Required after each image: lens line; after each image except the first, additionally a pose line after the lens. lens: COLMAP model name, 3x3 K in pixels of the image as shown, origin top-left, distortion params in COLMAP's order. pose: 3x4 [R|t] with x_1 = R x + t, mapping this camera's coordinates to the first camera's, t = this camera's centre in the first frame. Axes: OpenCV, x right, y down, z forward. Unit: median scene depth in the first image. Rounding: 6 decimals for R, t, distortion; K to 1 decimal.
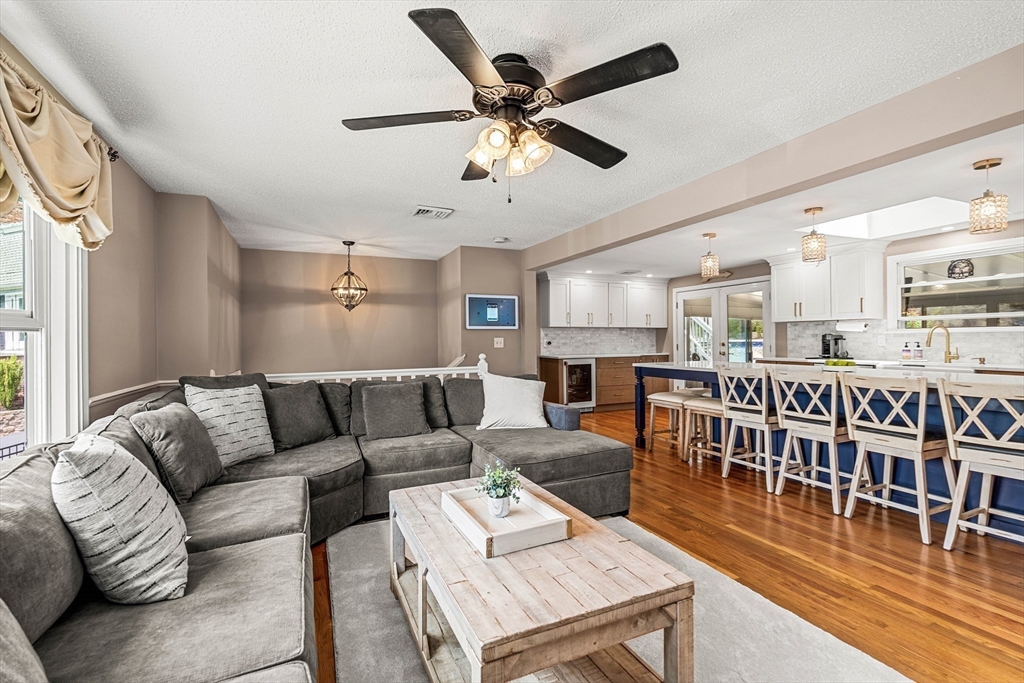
lens RADIAL K [[456.8, 0, 511.5], [0, 456.8, 340.6], [0, 0, 1]] dist [-0.000676, -0.000273]
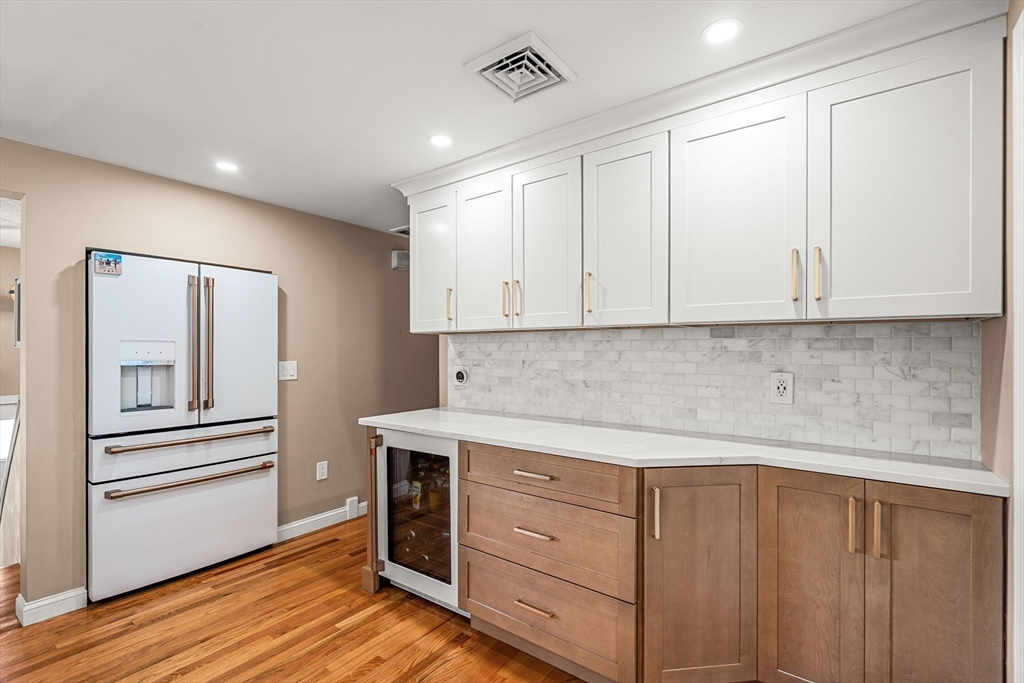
lens RADIAL K [[456.8, 0, 522.2], [0, 456.8, 351.2], [0, 0, 1]] dist [-0.000676, -0.000273]
pose [[0.494611, 0.007854, -0.869079, 0.448294], [-0.001340, 0.999965, 0.008274, -0.018818], [0.869113, -0.002928, 0.494604, 0.896816]]
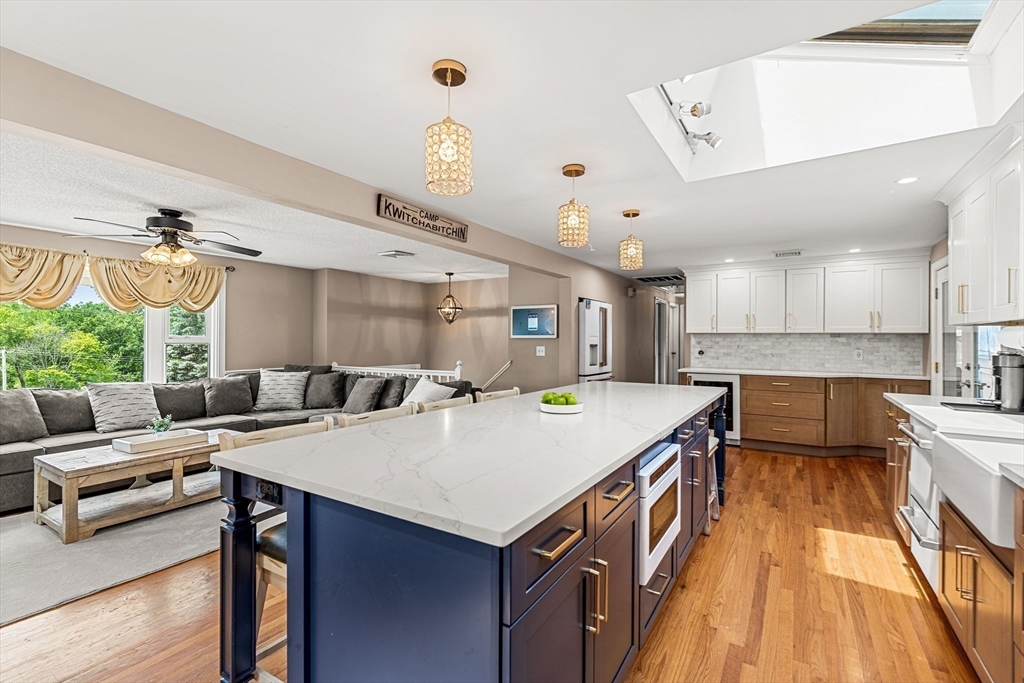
lens RADIAL K [[456.8, 0, 519.0], [0, 456.8, 337.8], [0, 0, 1]] dist [-0.000676, -0.000273]
pose [[0.569045, 0.005133, -0.822290, 0.593557], [-0.010080, 0.999949, -0.000734, -0.018038], [0.822244, 0.008706, 0.569068, 0.278254]]
